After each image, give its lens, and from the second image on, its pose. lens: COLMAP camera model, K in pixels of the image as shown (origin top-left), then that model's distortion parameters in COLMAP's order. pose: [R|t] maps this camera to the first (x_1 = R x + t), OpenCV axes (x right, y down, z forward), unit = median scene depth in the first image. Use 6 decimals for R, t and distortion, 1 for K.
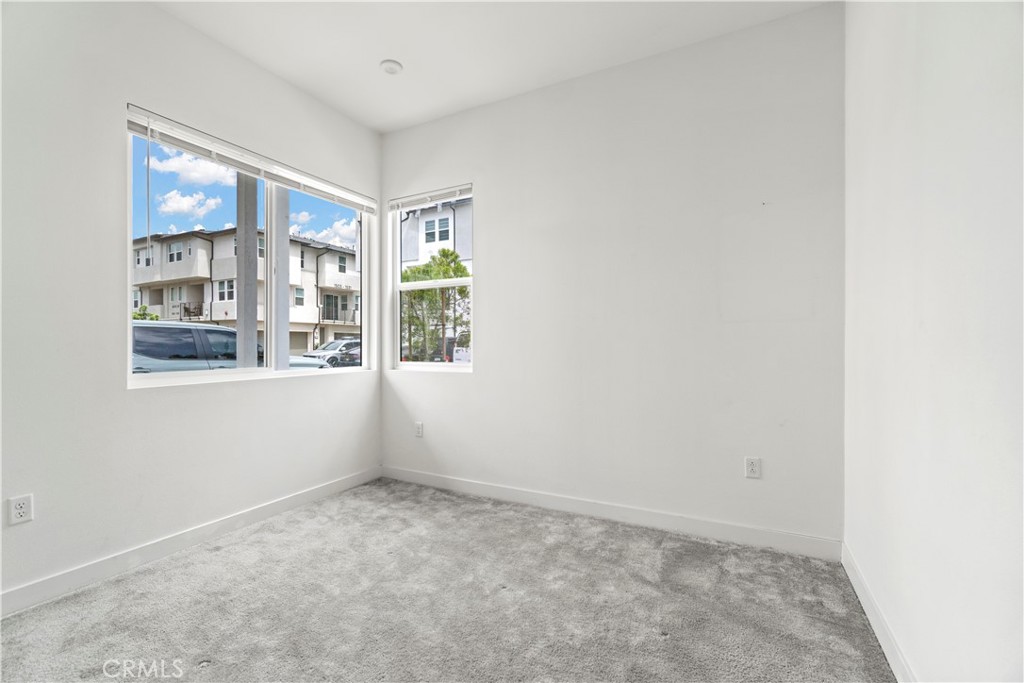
lens RADIAL K [[446.4, 0, 506.4], [0, 446.4, 343.9], [0, 0, 1]] dist [-0.001498, 0.000715]
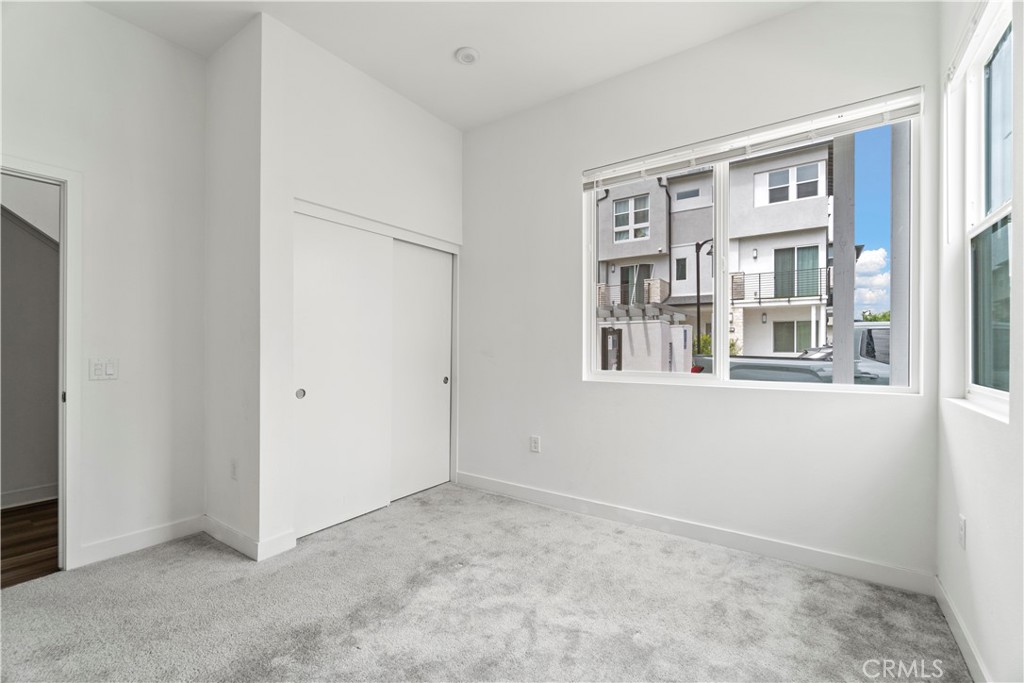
lens RADIAL K [[446.4, 0, 508.4], [0, 446.4, 343.9], [0, 0, 1]] dist [-0.001498, 0.000715]
pose [[-0.133989, -0.007353, -0.990956, 0.420061], [0.001217, 0.999970, -0.007584, -0.000550], [0.990982, -0.002222, -0.133976, 0.749816]]
